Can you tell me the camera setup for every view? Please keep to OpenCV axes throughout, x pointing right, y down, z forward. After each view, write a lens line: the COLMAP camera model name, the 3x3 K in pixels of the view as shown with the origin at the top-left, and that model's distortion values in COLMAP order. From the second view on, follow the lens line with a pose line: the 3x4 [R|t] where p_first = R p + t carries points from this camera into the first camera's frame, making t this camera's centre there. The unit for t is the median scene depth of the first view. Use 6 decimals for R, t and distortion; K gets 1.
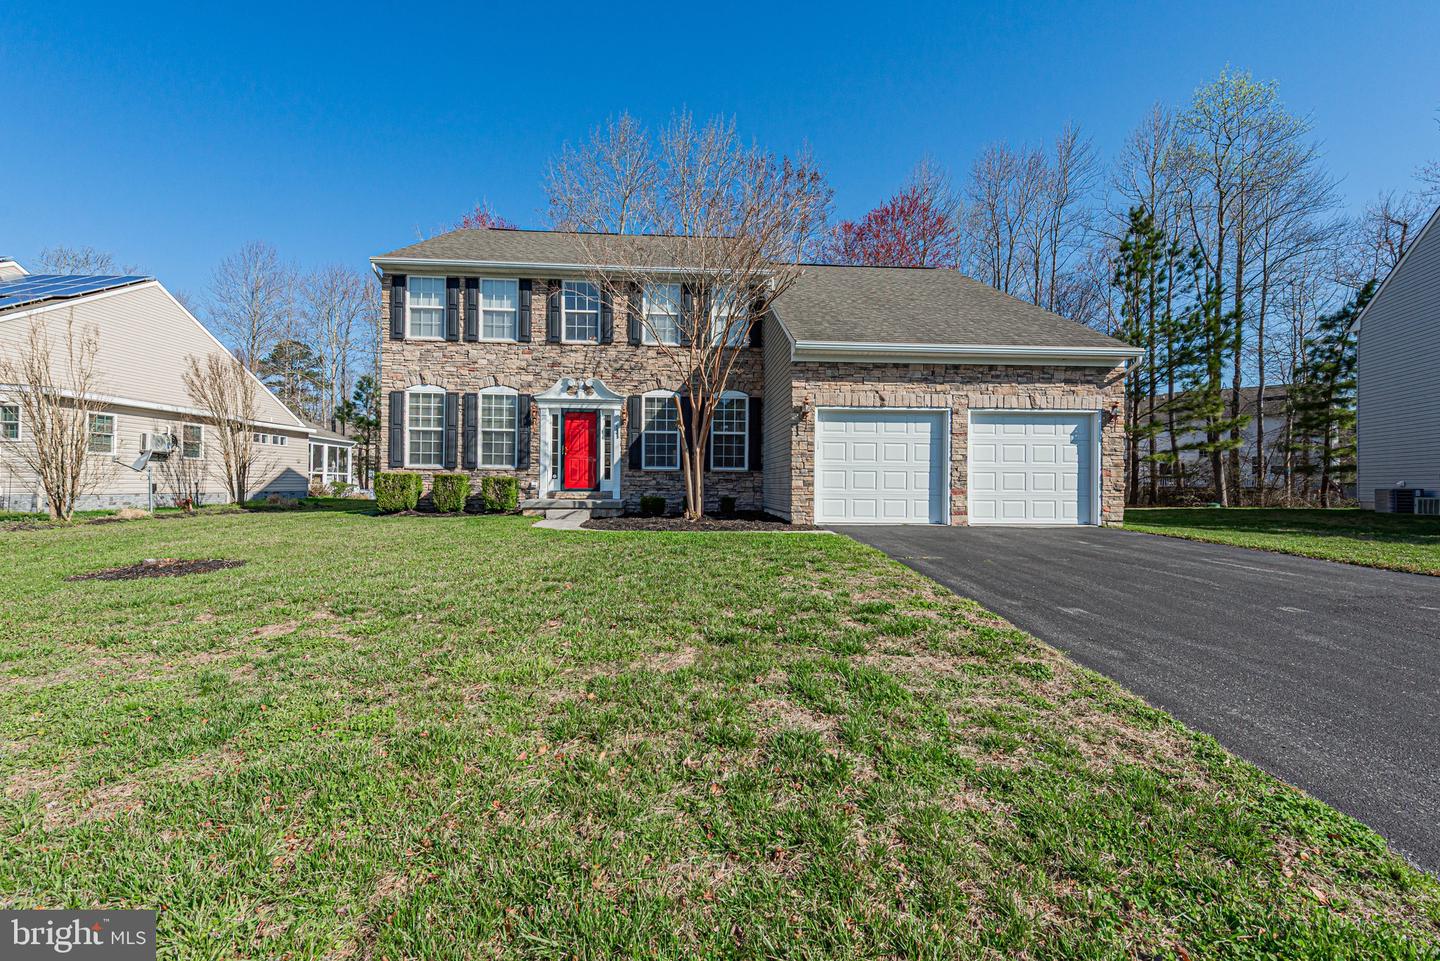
lens RADIAL K [[574.0, 0, 731.1], [0, 574.0, 479.5], [0, 0, 1]] dist [0.007468, -0.000779]
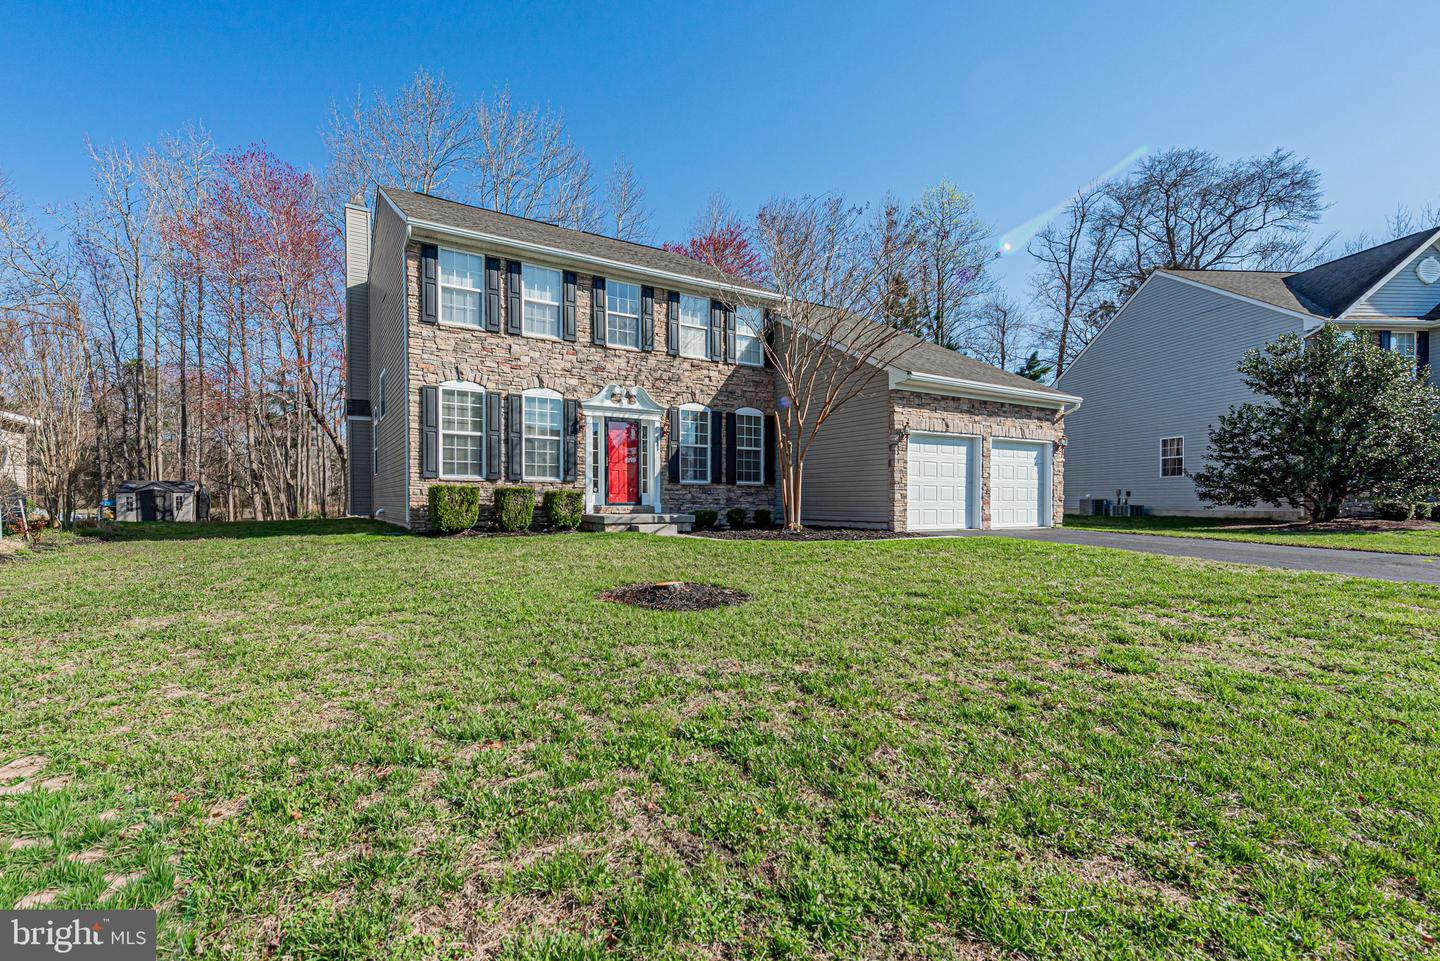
lens RADIAL K [[574.0, 0, 641.6], [0, 574.0, 502.5], [0, 0, 1]] dist [0.007468, -0.000779]
pose [[0.916625, -0.007273, 0.399681, -0.626004], [-0.000333, 0.999820, 0.018957, -0.002300], [-0.399747, -0.017509, 0.916458, 0.120570]]
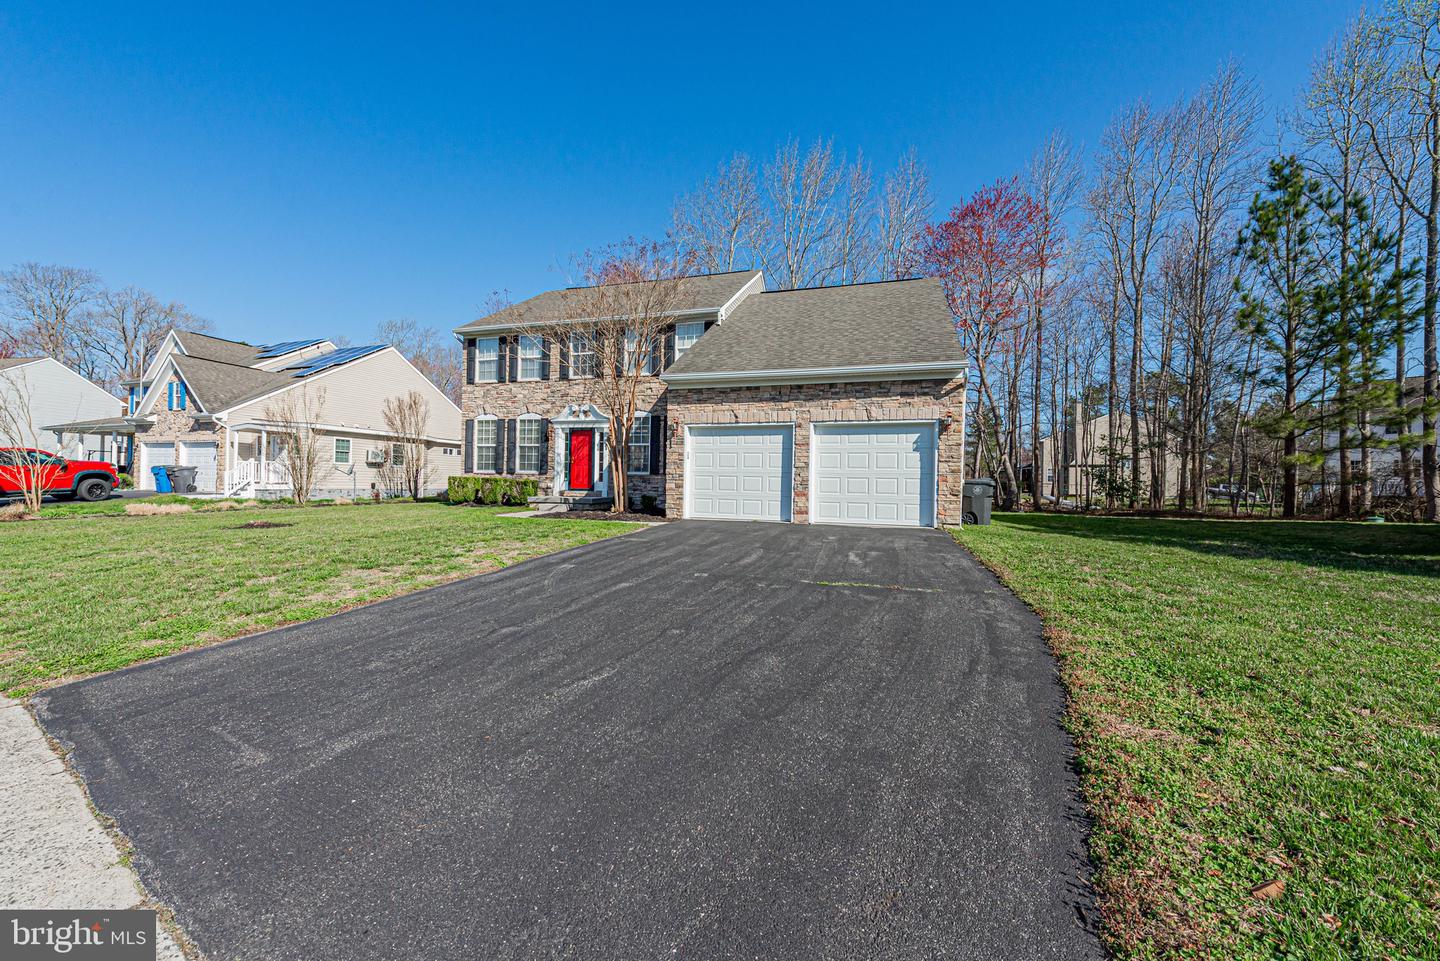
lens RADIAL K [[574.0, 0, 731.3], [0, 574.0, 477.7], [0, 0, 1]] dist [0.007468, -0.000779]
pose [[0.934148, 0.003875, -0.356864, 0.536982], [-0.007328, 0.999938, -0.008326, -0.000950], [0.356810, 0.010393, 0.934119, -0.105421]]
